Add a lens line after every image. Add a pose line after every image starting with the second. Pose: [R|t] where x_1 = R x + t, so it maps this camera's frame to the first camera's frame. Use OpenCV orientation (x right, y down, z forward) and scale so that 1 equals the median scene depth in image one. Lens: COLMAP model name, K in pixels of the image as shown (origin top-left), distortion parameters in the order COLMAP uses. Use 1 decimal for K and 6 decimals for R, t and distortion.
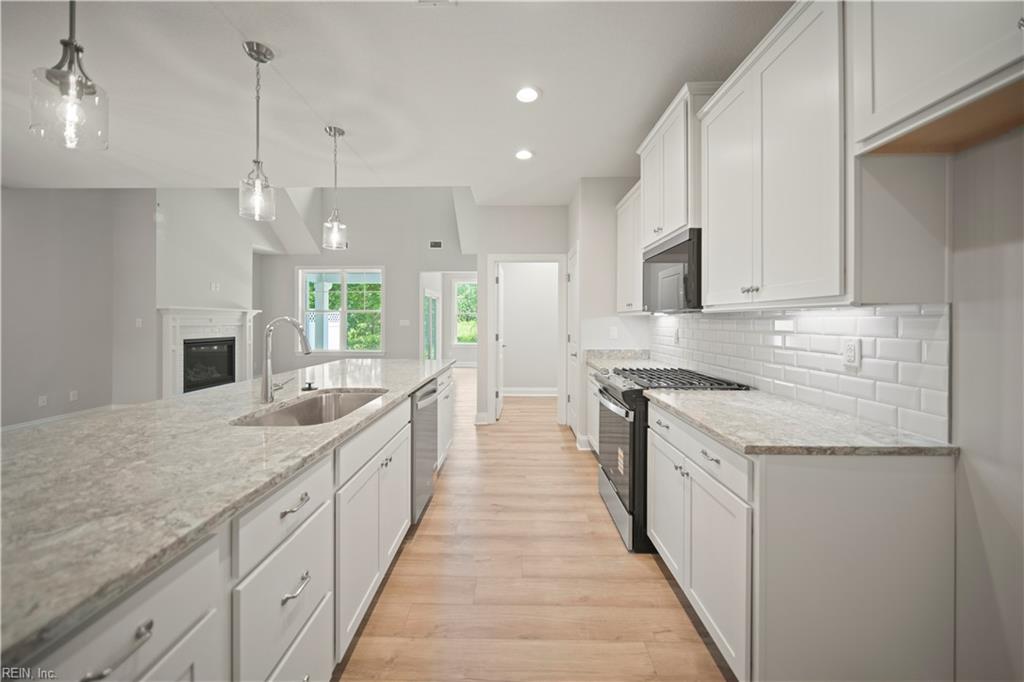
lens RADIAL K [[374.1, 0, 511.2], [0, 374.1, 317.4], [0, 0, 1]] dist [-0.000562, -0.000045]
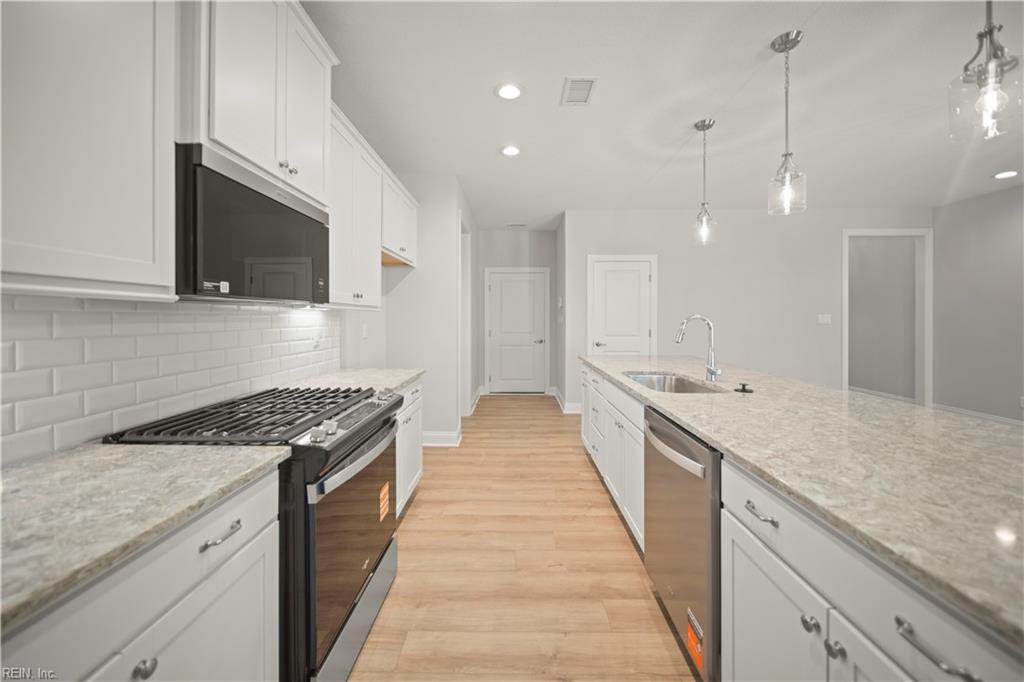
lens RADIAL K [[374.1, 0, 511.2], [0, 374.1, 317.4], [0, 0, 1]] dist [-0.000562, -0.000045]
pose [[-0.999995, 0.000666, 0.002983, 0.035278], [0.000642, 0.999968, -0.007962, 0.015073], [-0.002989, -0.007960, -0.999964, 1.976722]]
